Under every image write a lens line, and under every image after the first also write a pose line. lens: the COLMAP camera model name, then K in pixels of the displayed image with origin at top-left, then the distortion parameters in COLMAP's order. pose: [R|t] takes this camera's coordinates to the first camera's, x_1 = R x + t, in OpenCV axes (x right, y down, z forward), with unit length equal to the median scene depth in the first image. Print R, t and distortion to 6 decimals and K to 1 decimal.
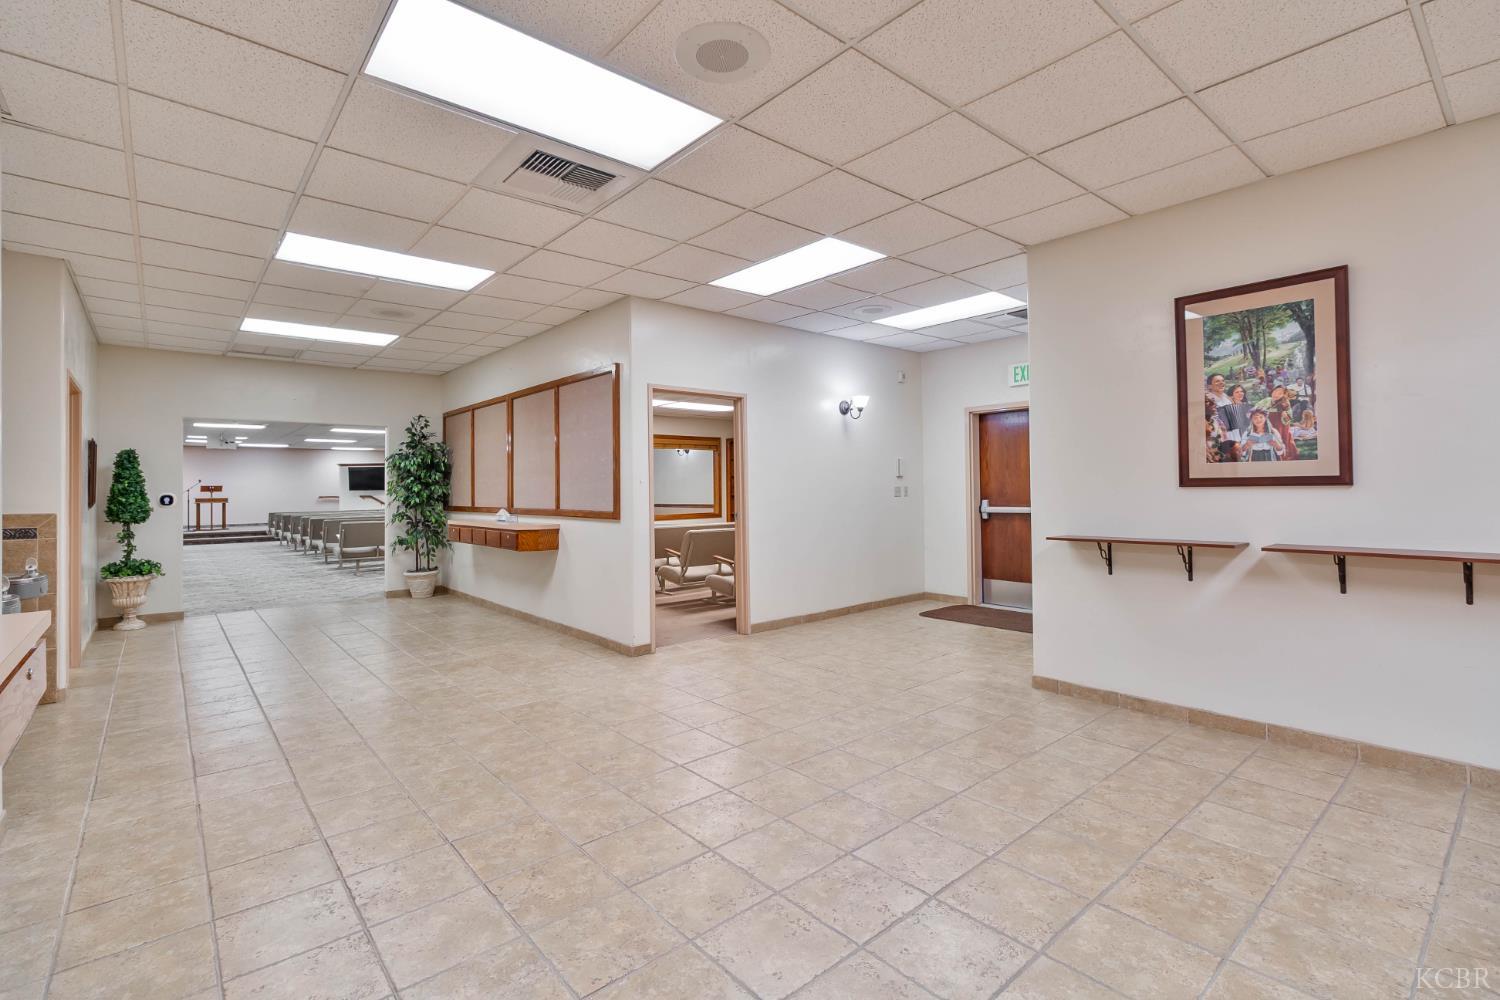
lens RADIAL K [[685.1, 0, 746.4], [0, 685.1, 482.1], [0, 0, 1]] dist [-0.000325, 0.001095]
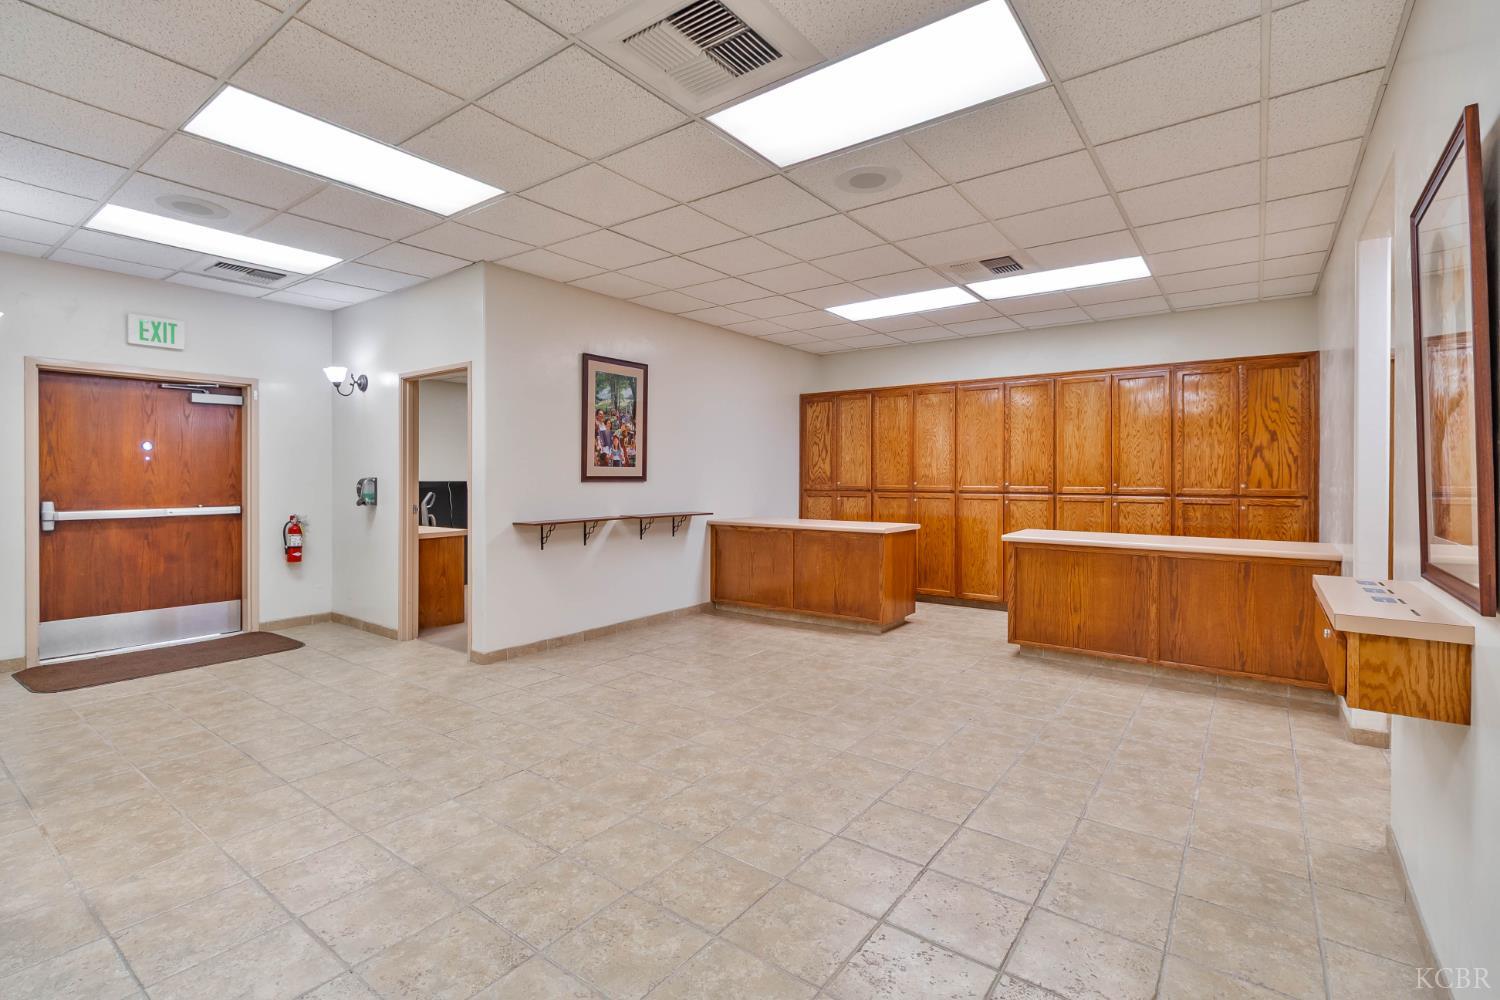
lens RADIAL K [[685.1, 0, 743.8], [0, 685.1, 481.3], [0, 0, 1]] dist [-0.000325, 0.001095]
pose [[-0.218852, 0.006368, 0.975737, -0.487575], [-0.006712, 0.999945, -0.008031, 0.008447], [-0.975735, -0.008307, -0.218797, 0.551551]]
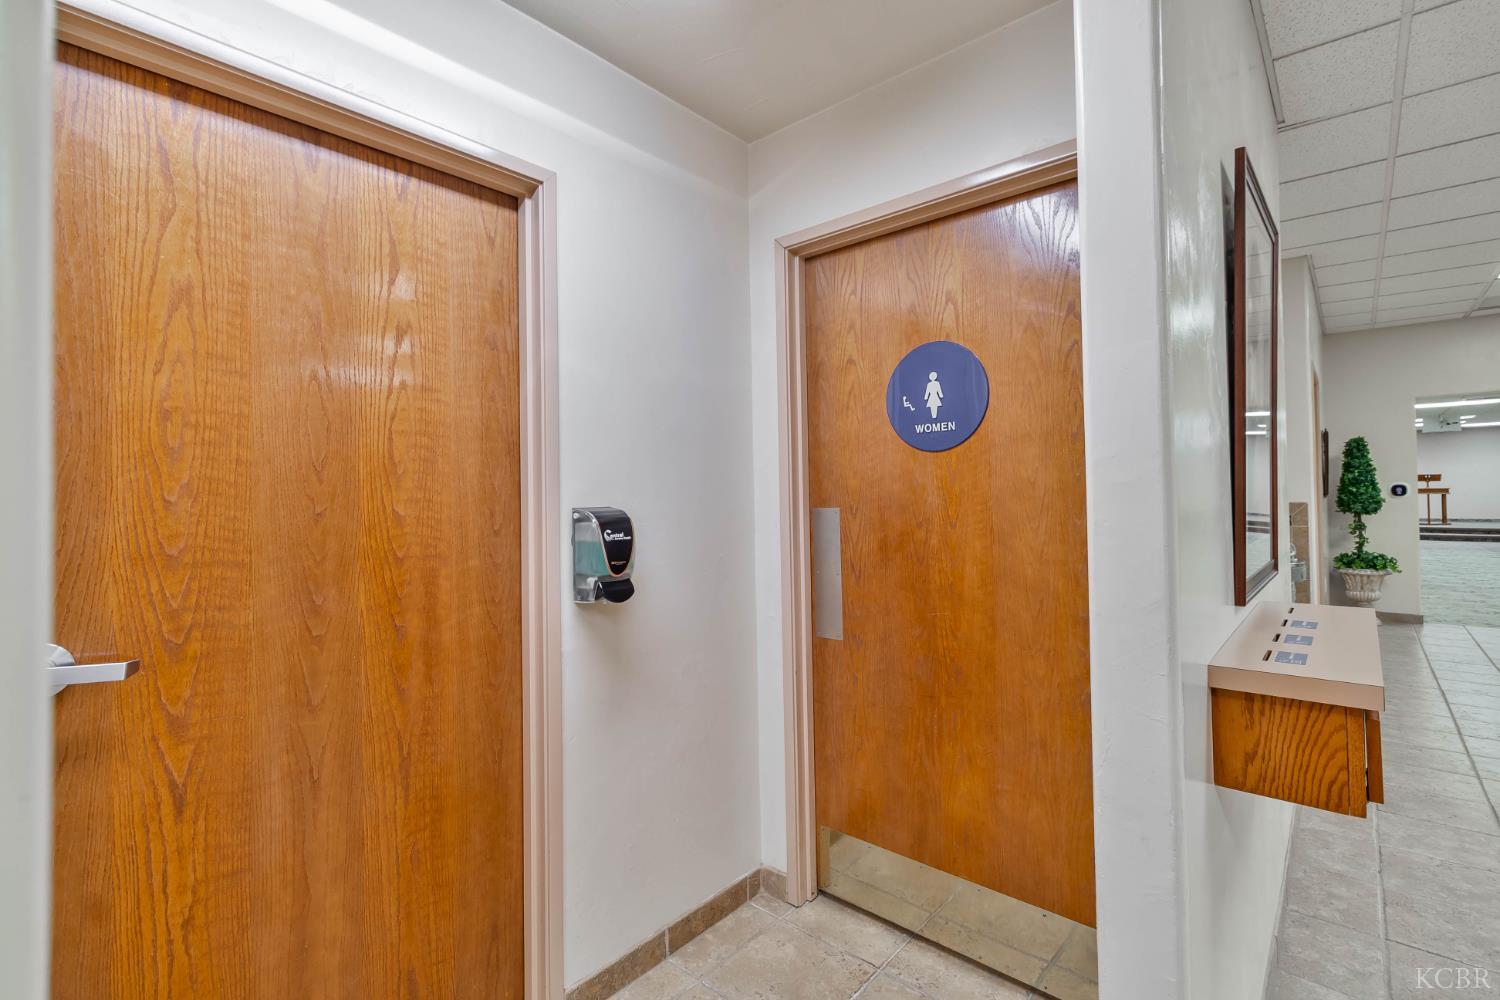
lens RADIAL K [[685.1, 0, 742.3], [0, 685.1, 481.5], [0, 0, 1]] dist [-0.000325, 0.001095]
pose [[0.133852, -0.008179, -0.990968, -0.061190], [0.021362, 0.999757, -0.005366, 0.000881], [0.990771, -0.020451, 0.133994, 0.010229]]
